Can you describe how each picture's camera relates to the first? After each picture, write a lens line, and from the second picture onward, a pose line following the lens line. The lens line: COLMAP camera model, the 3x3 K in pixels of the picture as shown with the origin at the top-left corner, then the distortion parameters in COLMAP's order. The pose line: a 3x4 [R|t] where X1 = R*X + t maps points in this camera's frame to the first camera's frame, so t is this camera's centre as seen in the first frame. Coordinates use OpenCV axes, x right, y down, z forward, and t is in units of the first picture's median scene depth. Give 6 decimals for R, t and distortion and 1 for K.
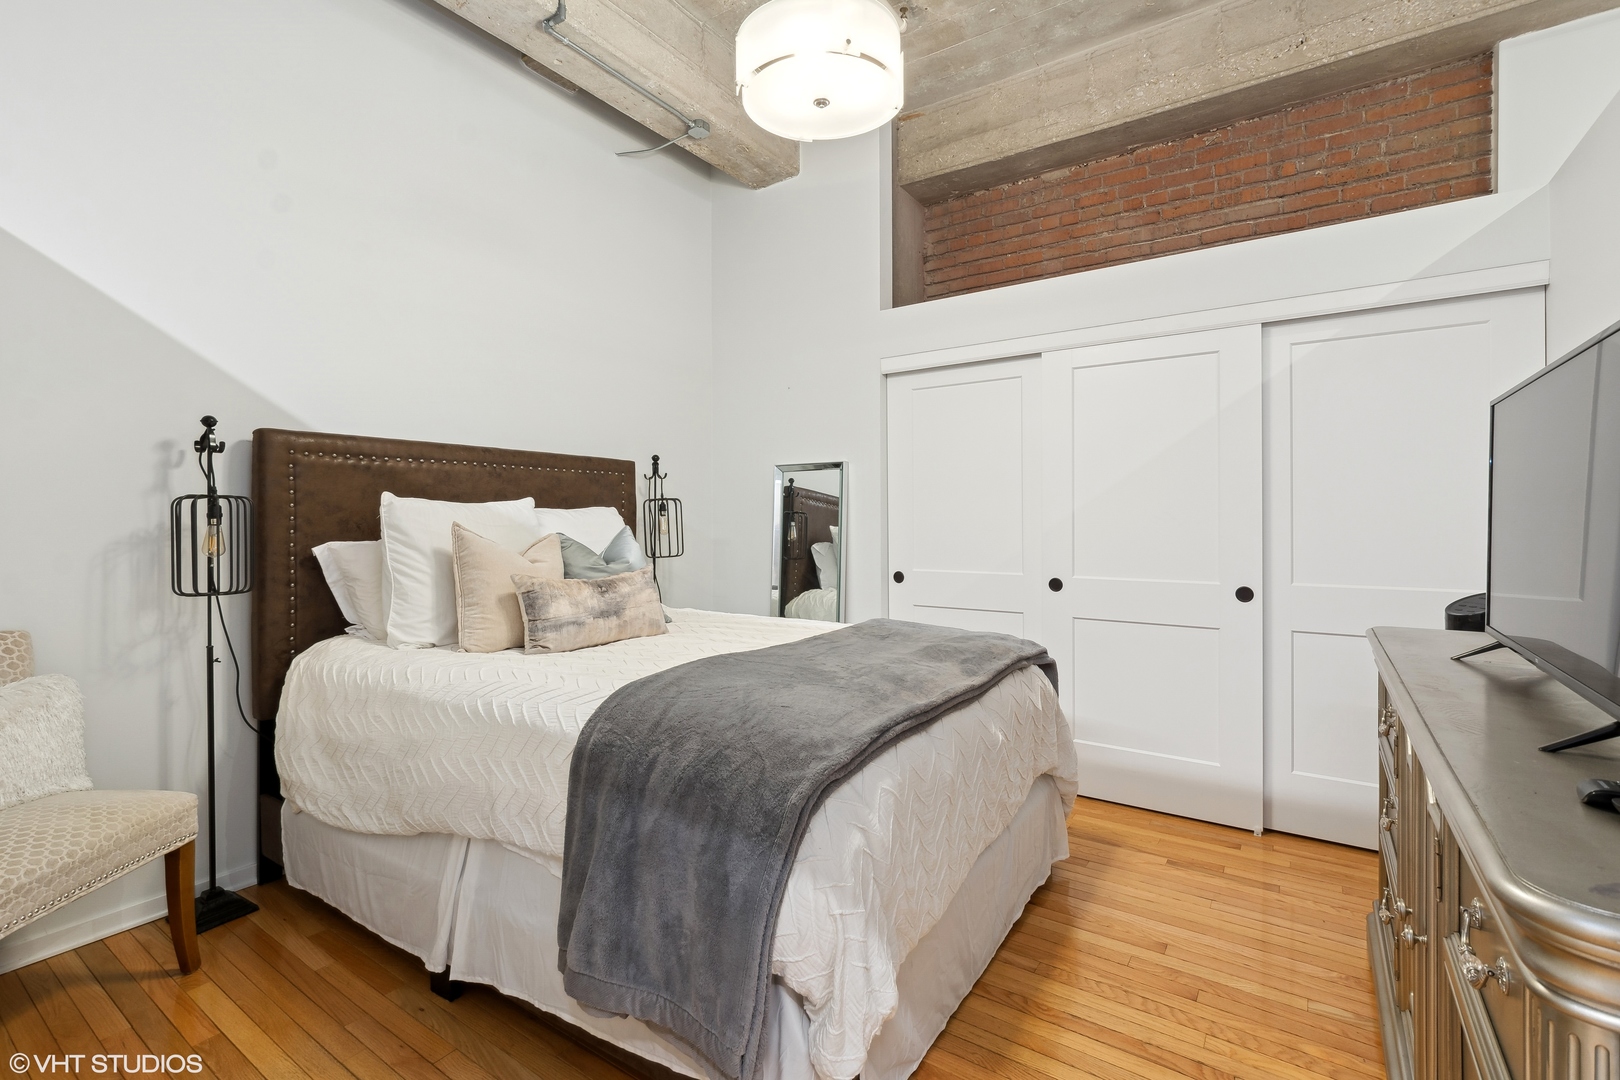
lens RADIAL K [[736.6, 0, 806.6], [0, 736.6, 536.5], [0, 0, 1]] dist [-0.001453, -0.000528]
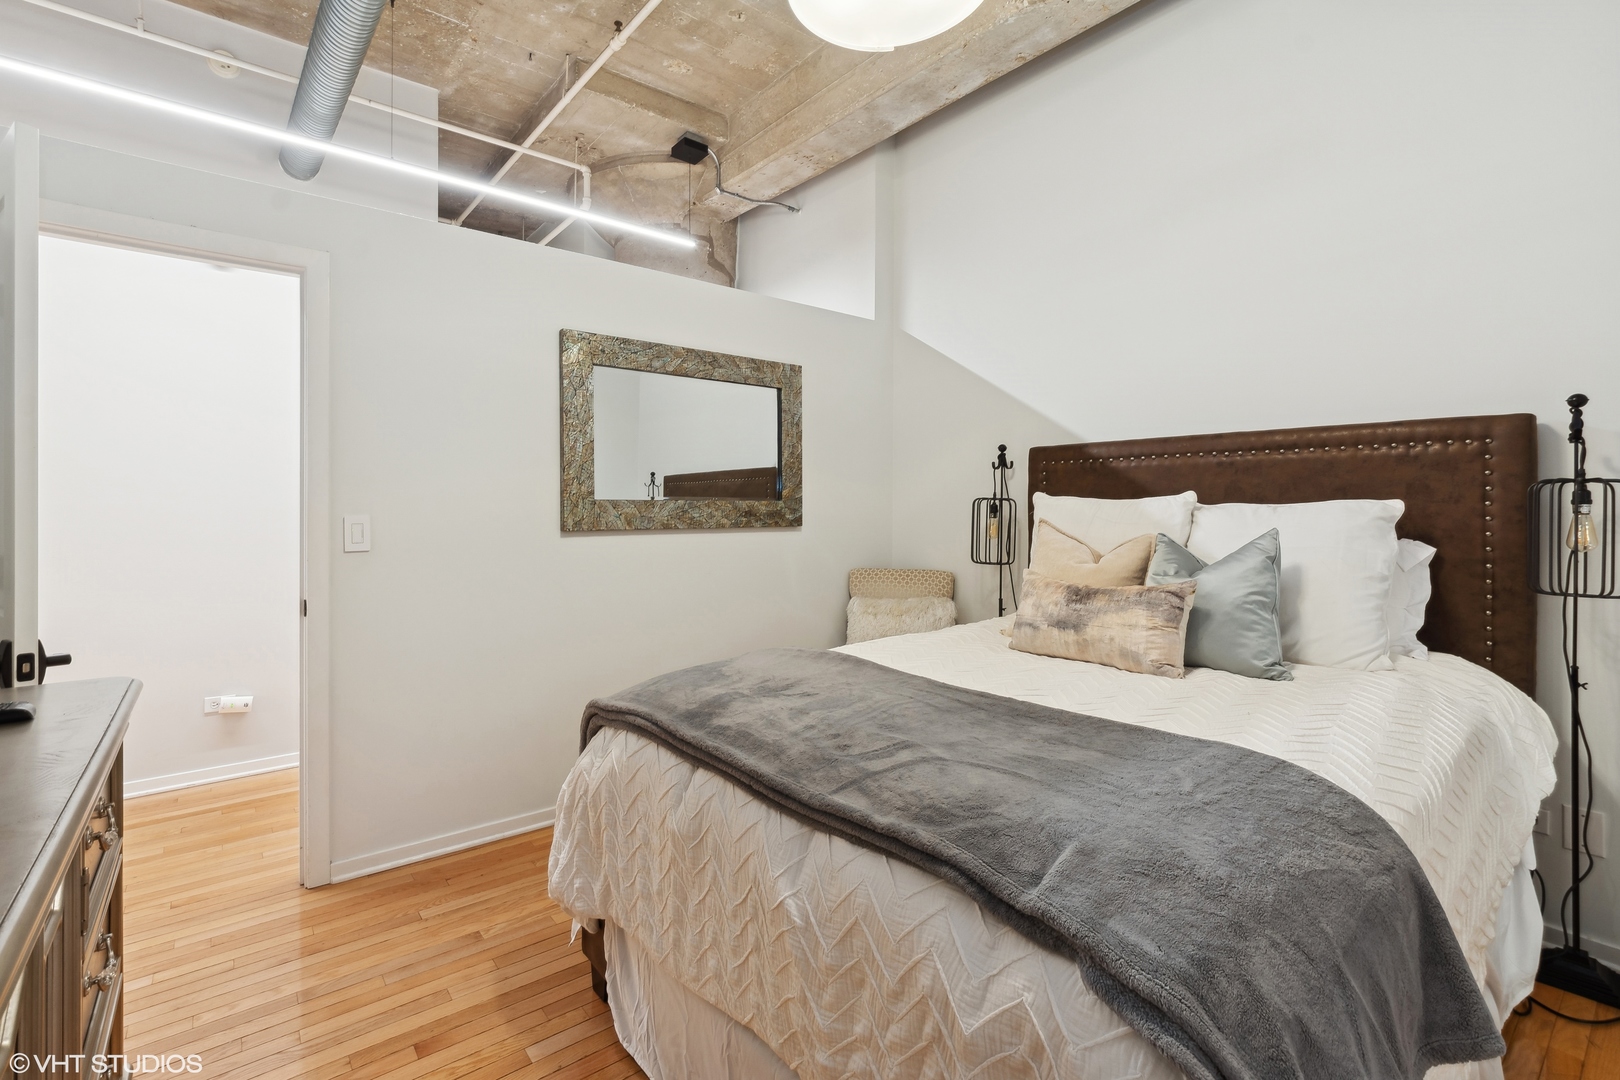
lens RADIAL K [[736.6, 0, 806.6], [0, 736.6, 536.5], [0, 0, 1]] dist [-0.001453, -0.000528]
pose [[-0.272461, 0.043967, -0.961162, 0.627759], [-0.017375, 0.998568, 0.050604, -0.039770], [0.962010, 0.030488, -0.271307, 0.877247]]
